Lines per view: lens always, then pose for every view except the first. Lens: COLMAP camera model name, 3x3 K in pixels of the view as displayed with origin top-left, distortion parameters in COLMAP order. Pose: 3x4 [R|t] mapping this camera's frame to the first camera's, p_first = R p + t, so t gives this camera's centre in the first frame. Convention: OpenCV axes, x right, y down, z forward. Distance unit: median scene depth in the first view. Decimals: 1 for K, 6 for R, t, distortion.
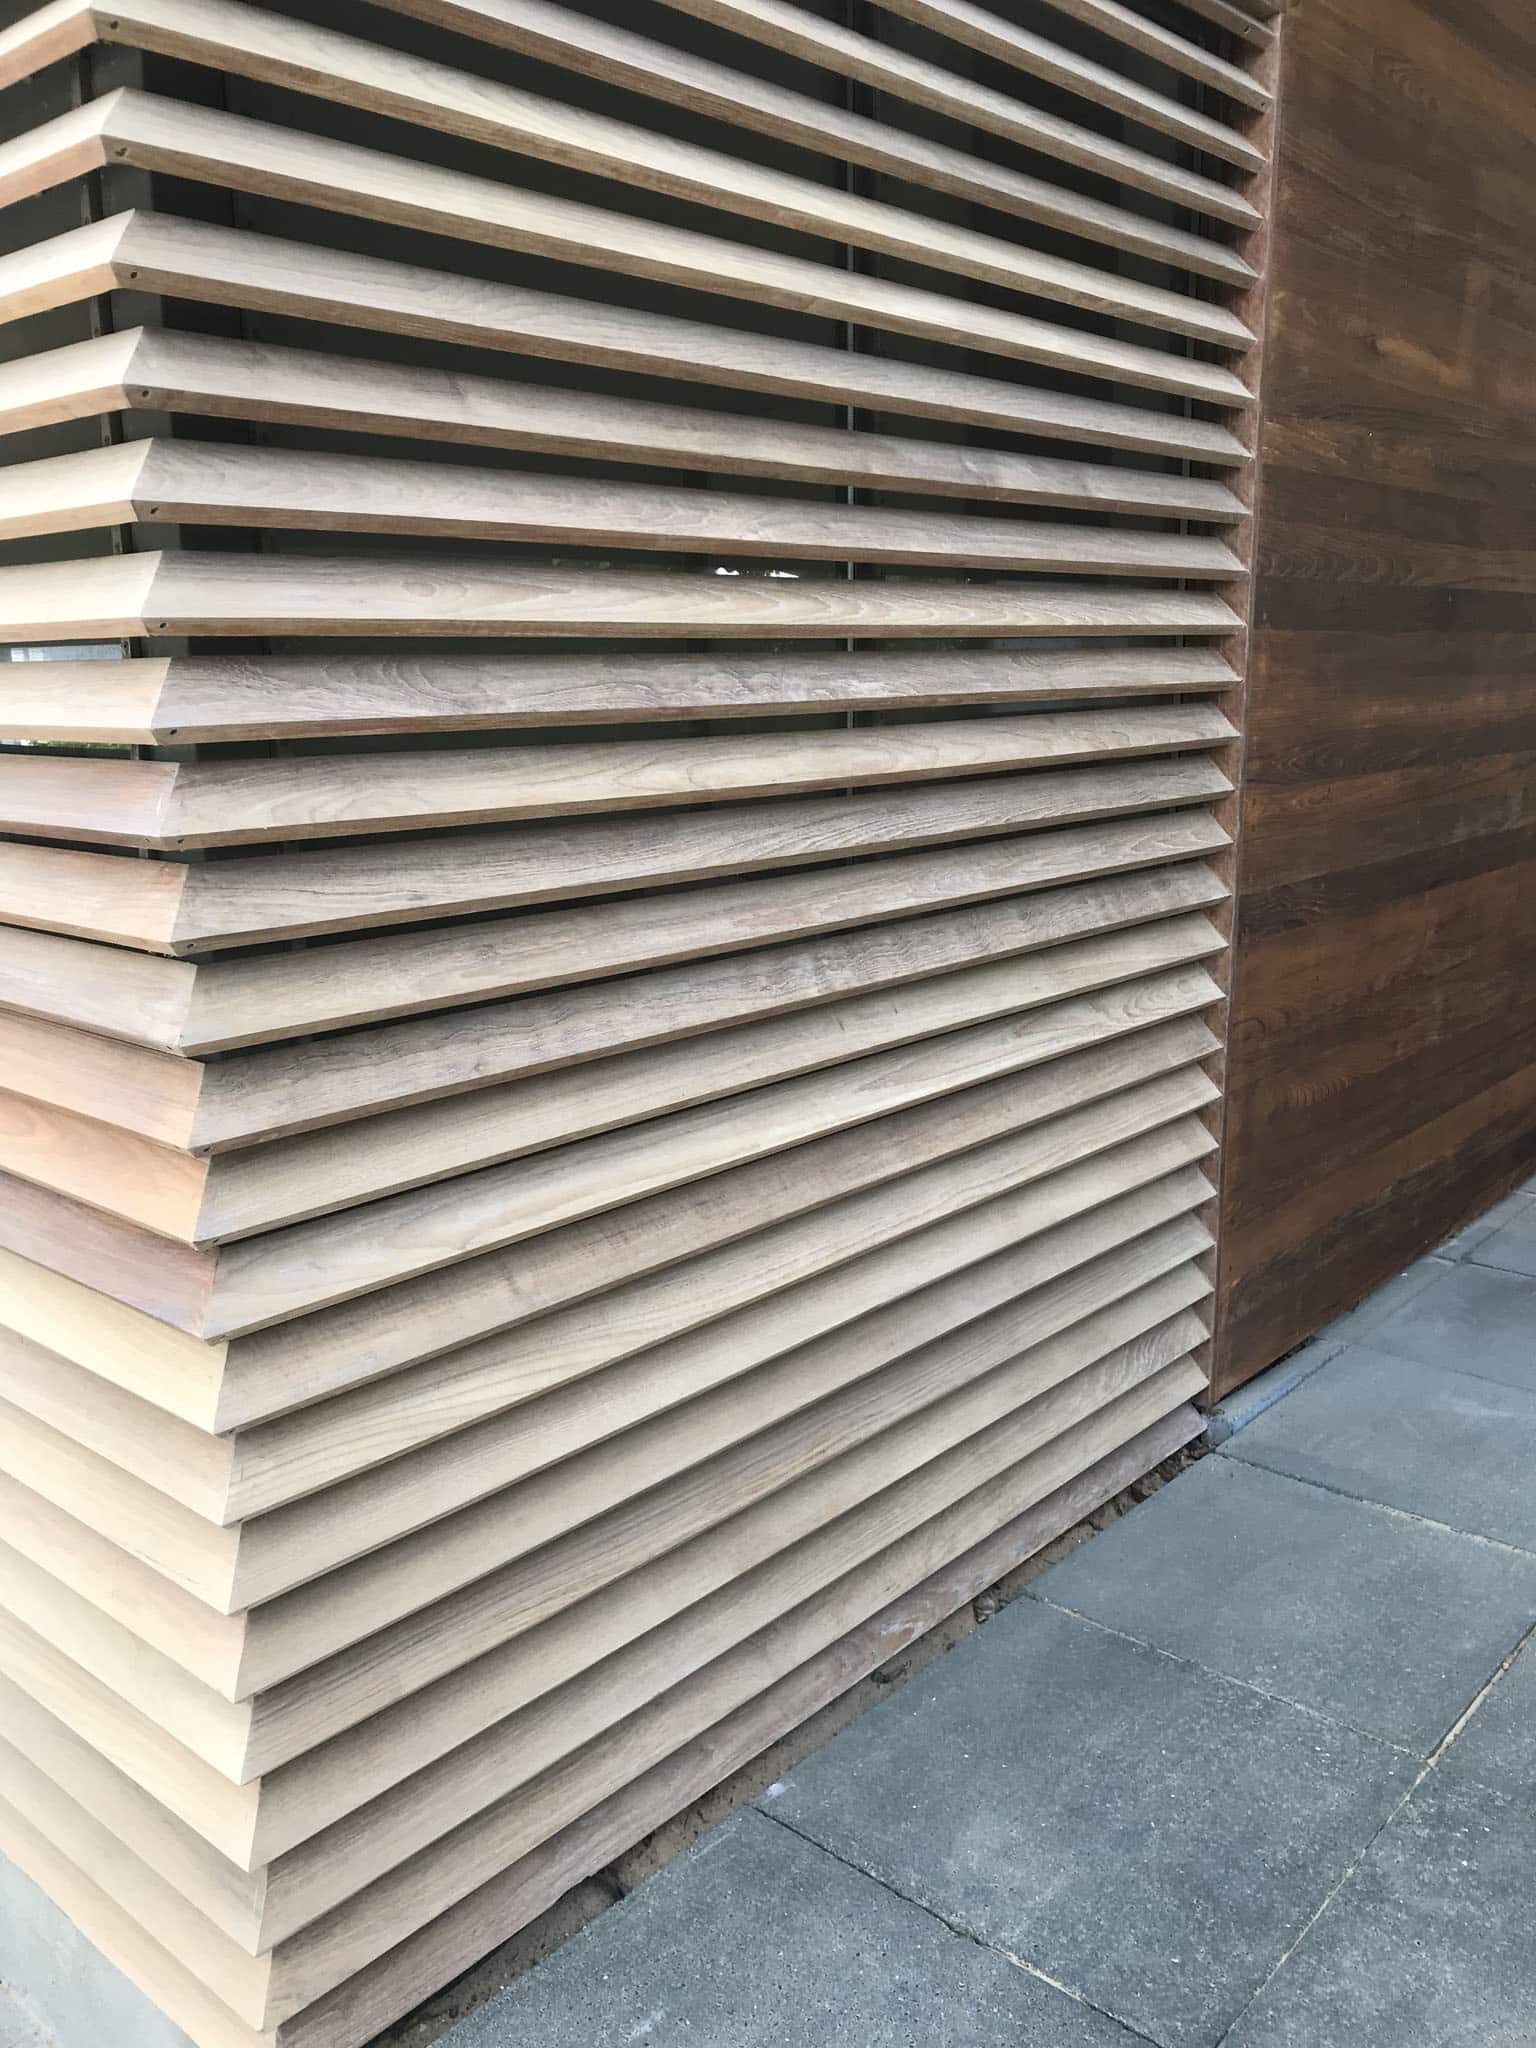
lens RADIAL K [[1689.8, 0, 768.0], [0, 1689.8, 1024.0], [0, 0, 1]] dist [0.005629, -0.011095]
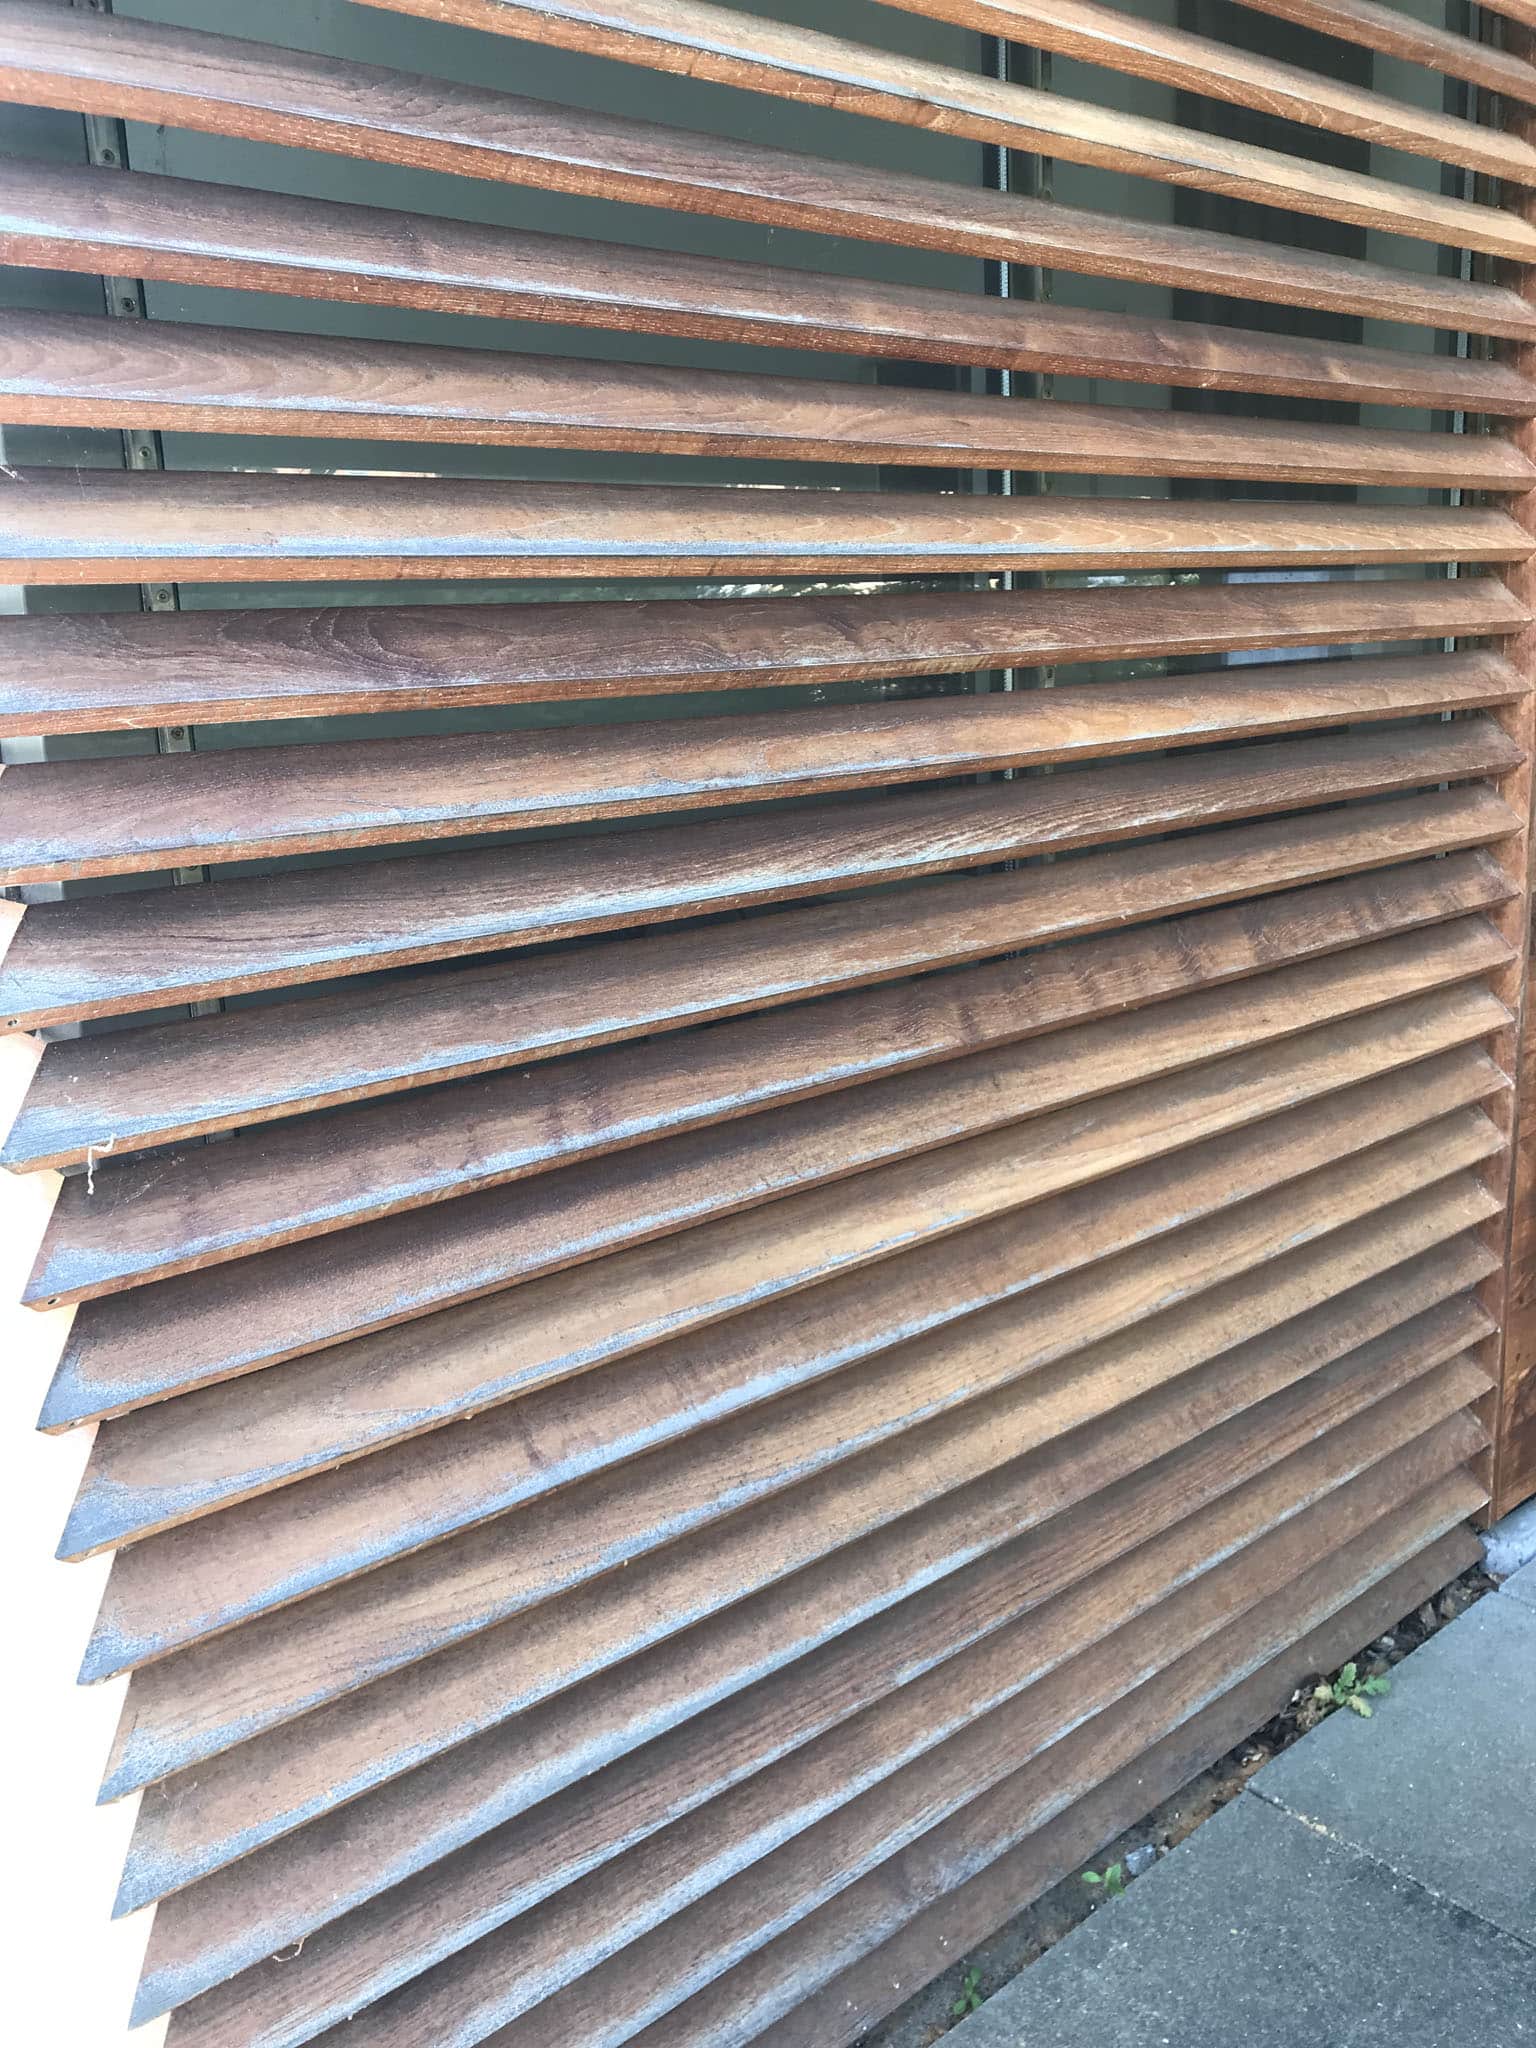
lens RADIAL K [[1663.6, 0, 730.6], [0, 1663.6, 1008.1], [0, 0, 1]] dist [0.040453, -0.075434]
pose [[0.987501, -0.002435, -0.157597, 0.039753], [0.002820, 0.999994, 0.002217, -0.031056], [0.157590, -0.002634, 0.987501, 0.208439]]
